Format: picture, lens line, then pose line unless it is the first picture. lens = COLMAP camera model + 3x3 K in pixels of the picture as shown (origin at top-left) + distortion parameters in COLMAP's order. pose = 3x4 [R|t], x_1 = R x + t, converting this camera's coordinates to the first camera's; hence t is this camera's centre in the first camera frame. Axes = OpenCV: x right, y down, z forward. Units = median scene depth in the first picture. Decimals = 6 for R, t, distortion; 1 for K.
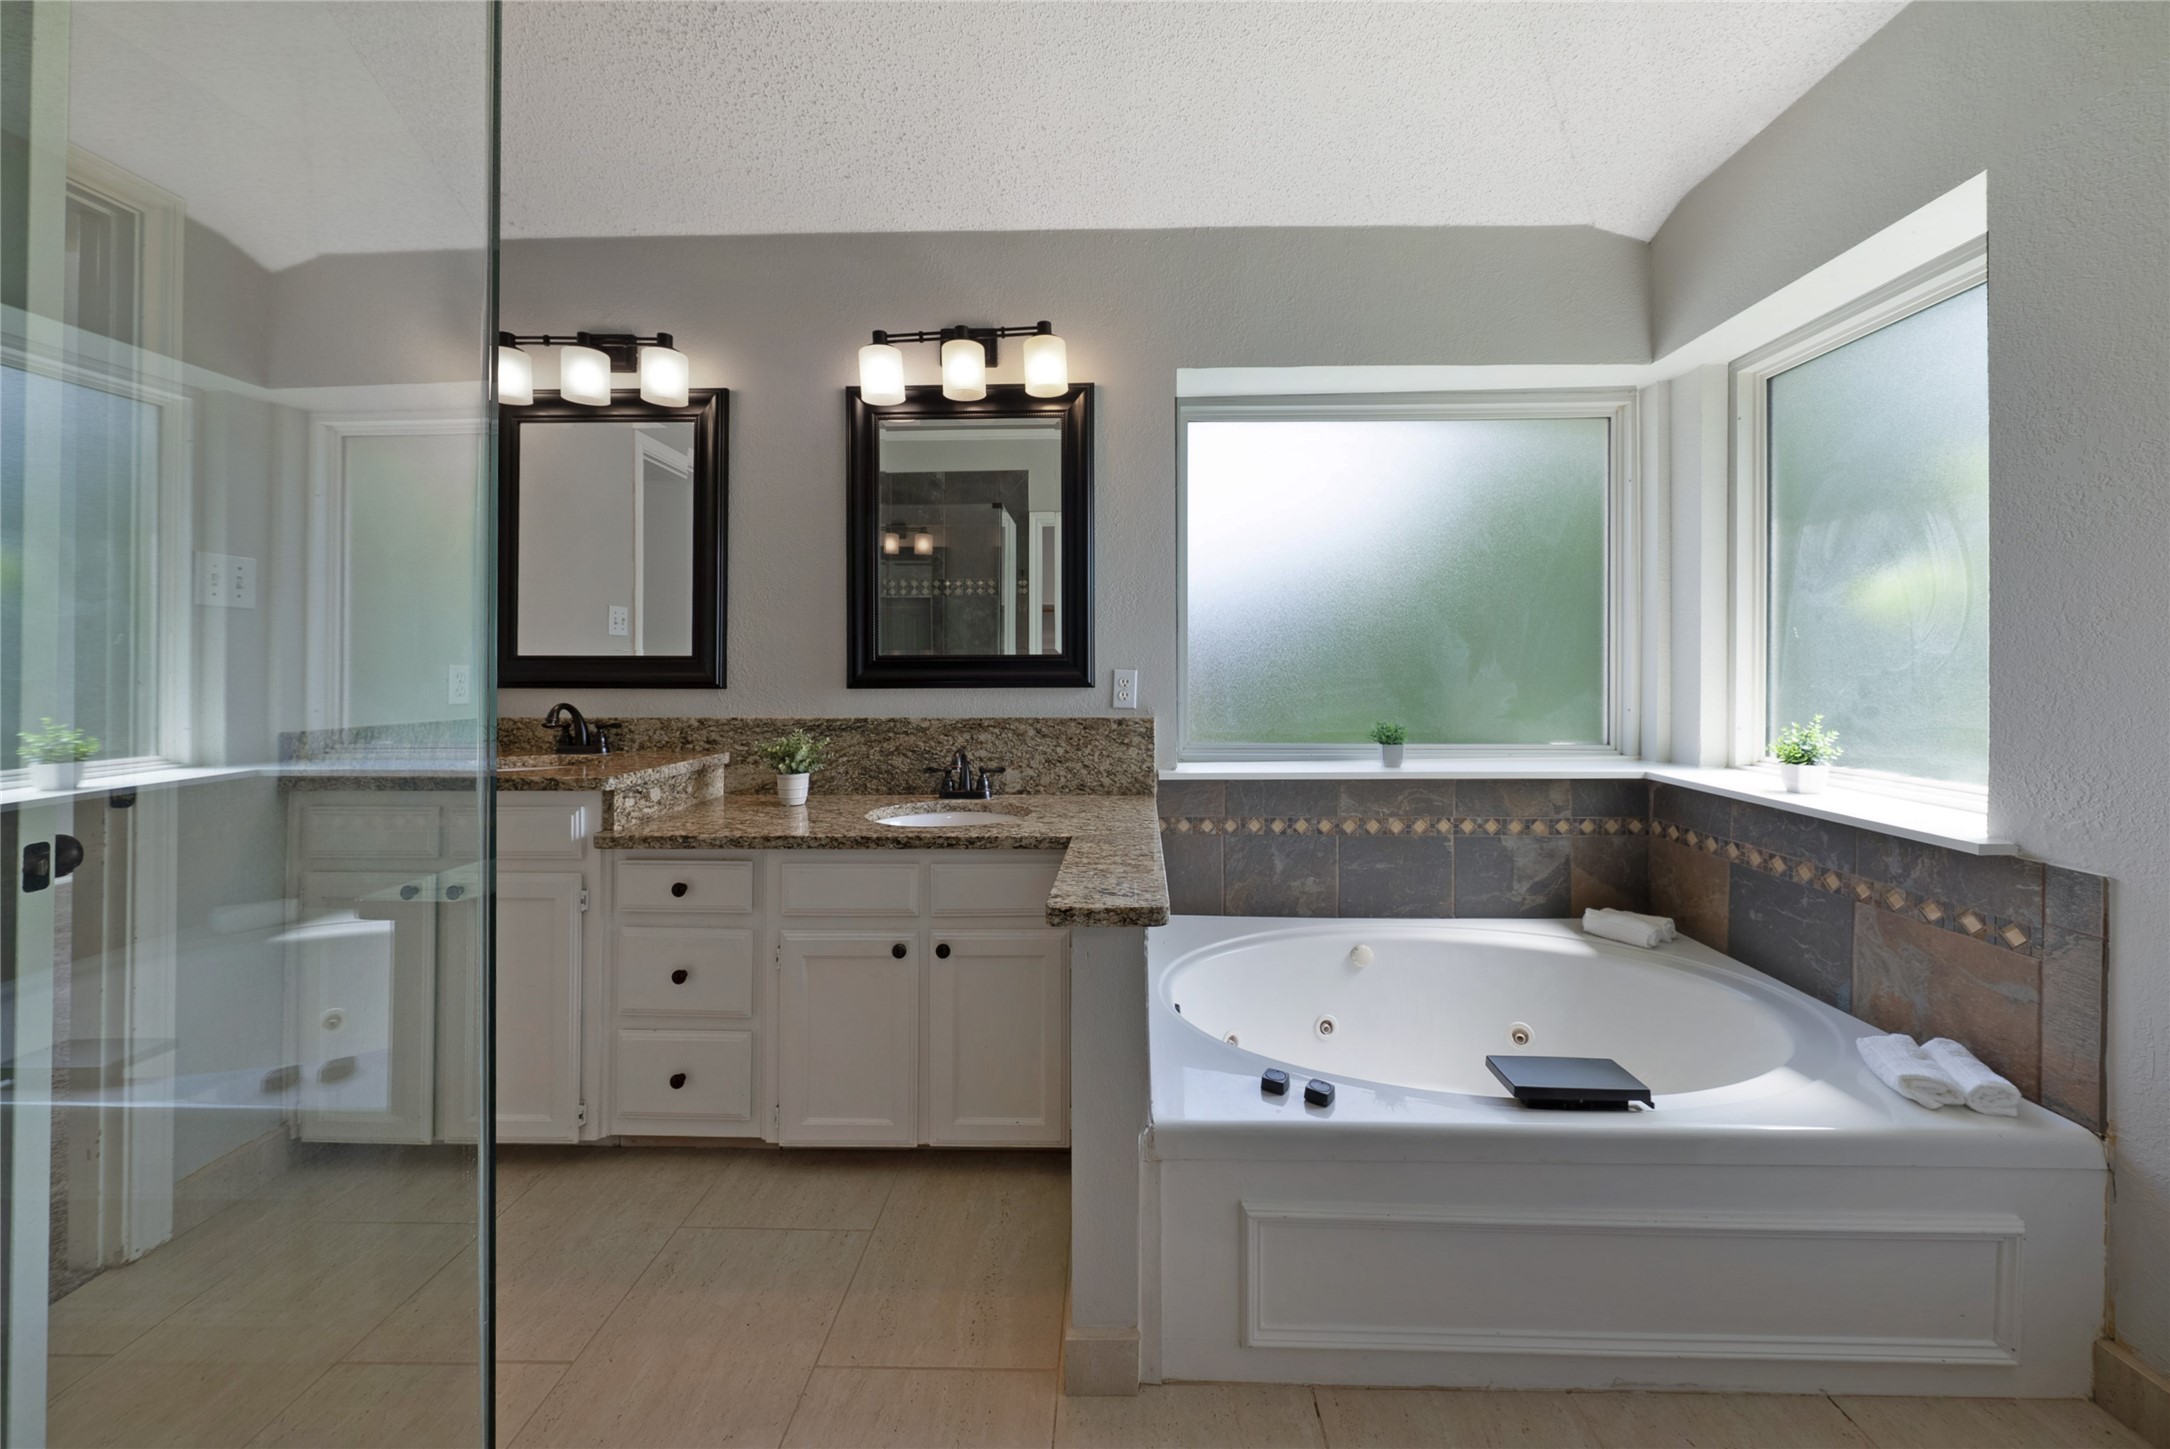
lens RADIAL K [[787.1, 0, 1096.9], [0, 787.1, 662.3], [0, 0, 1]] dist [-0.016176, 0.000385]
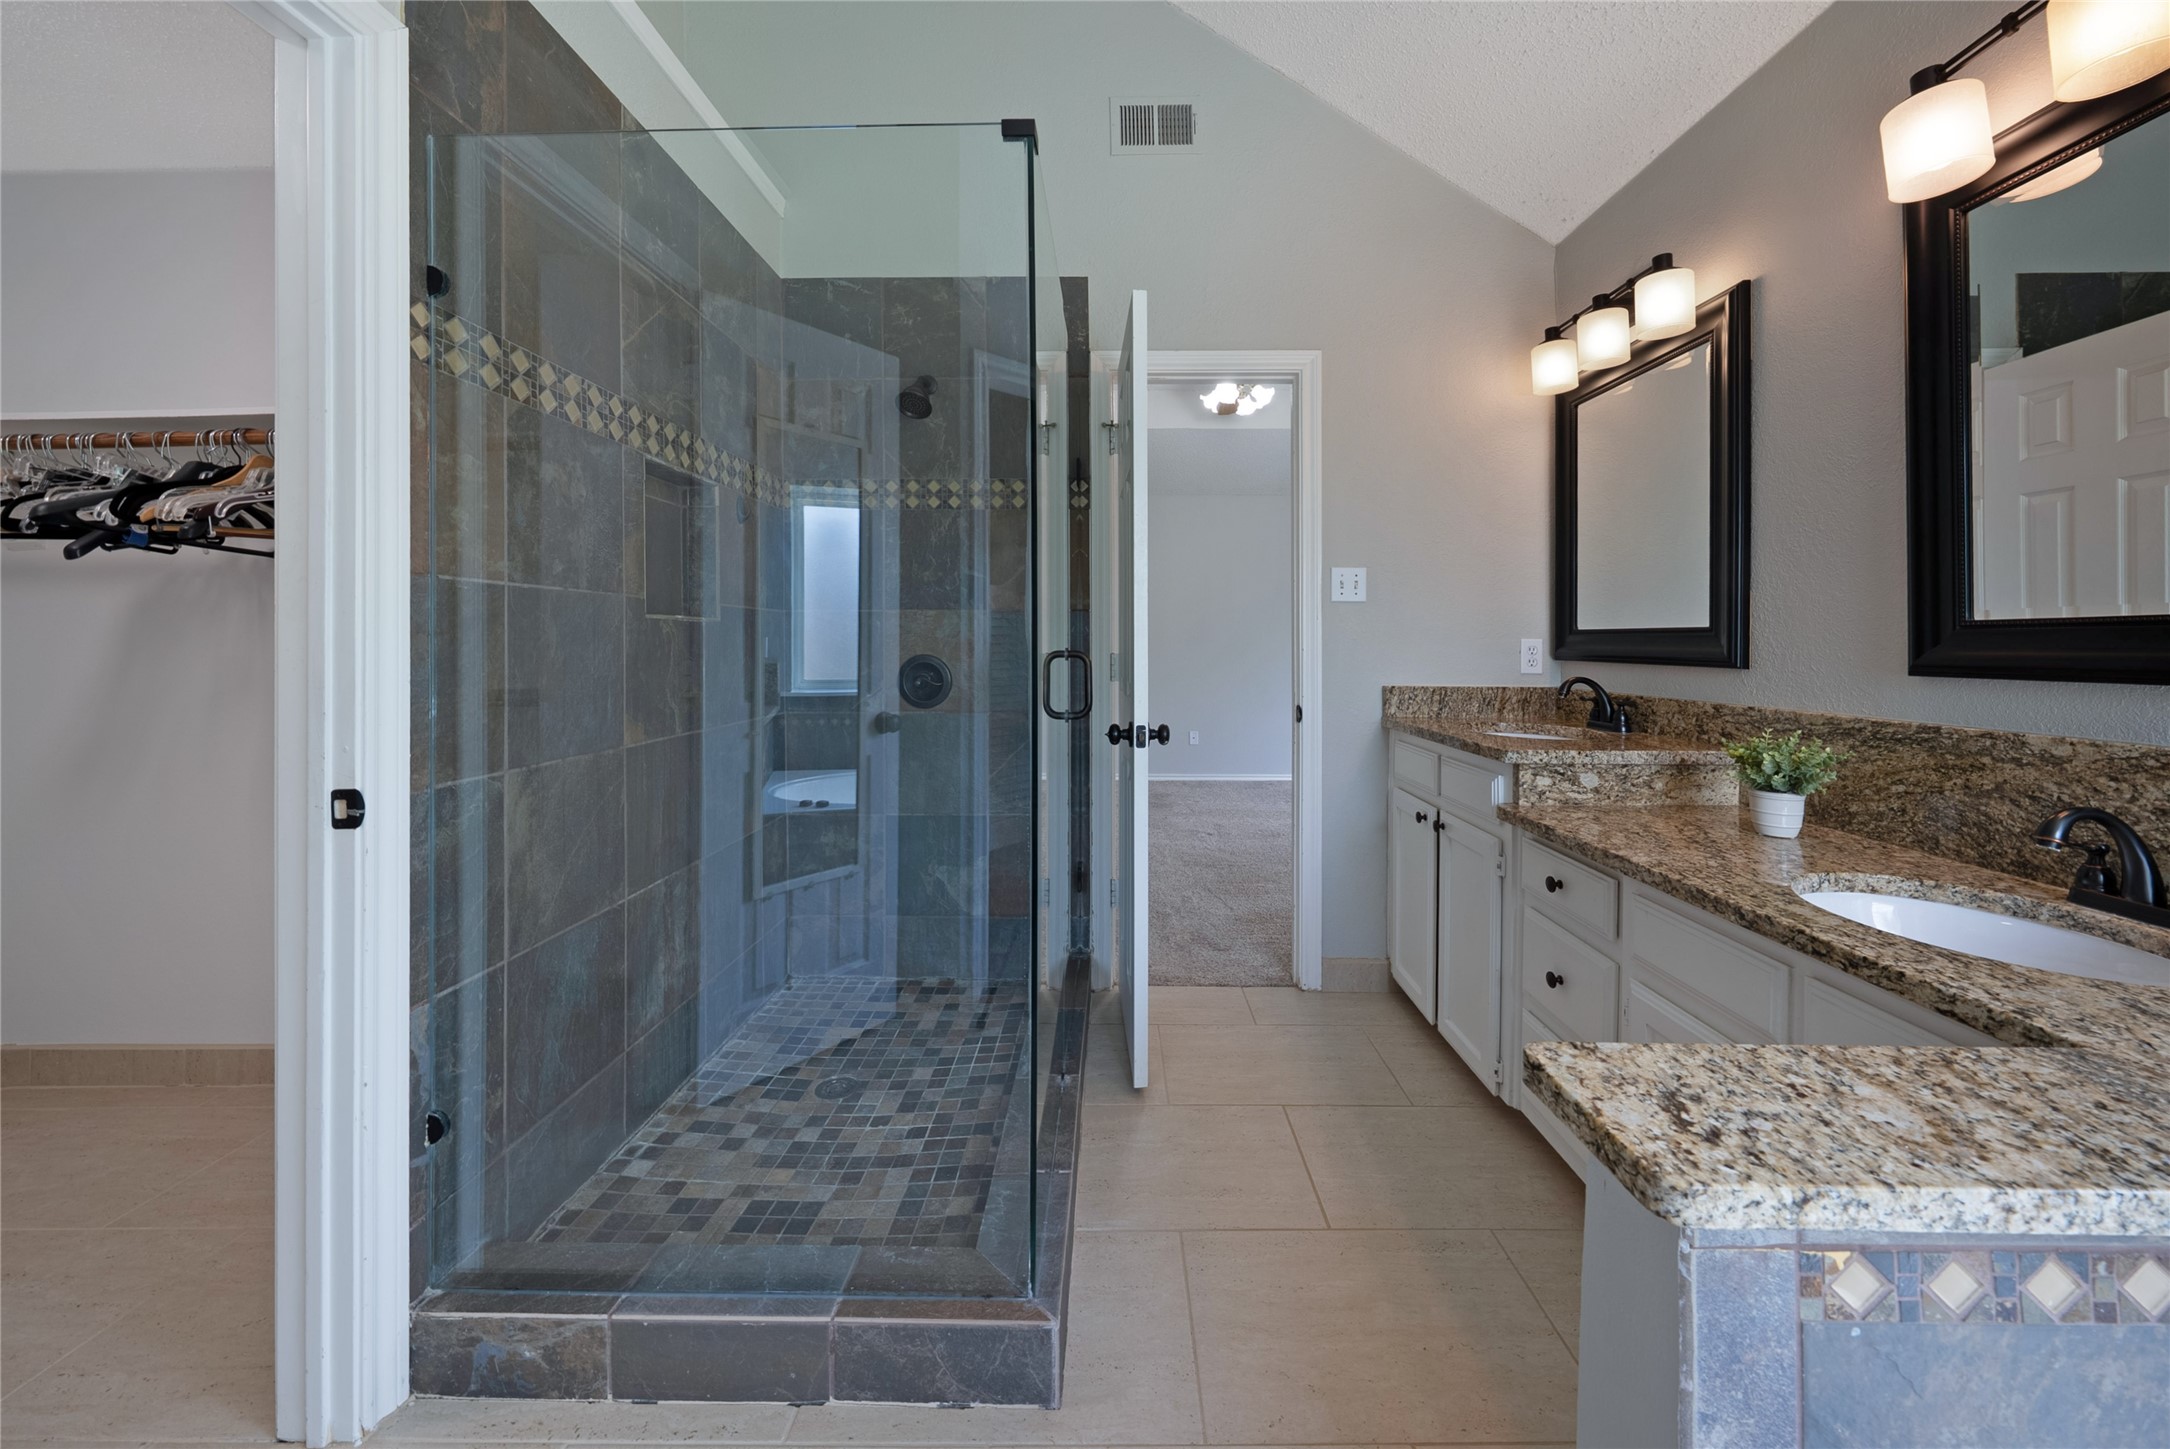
lens RADIAL K [[766.5, 0, 1109.1], [0, 766.5, 638.2], [0, 0, 1]] dist [-0.000223, 0.000030]
pose [[0.017949, -0.003889, -0.999831, 0.294369], [0.007756, 0.999963, -0.003750, 0.001639], [0.999809, -0.007687, 0.017978, 0.388086]]
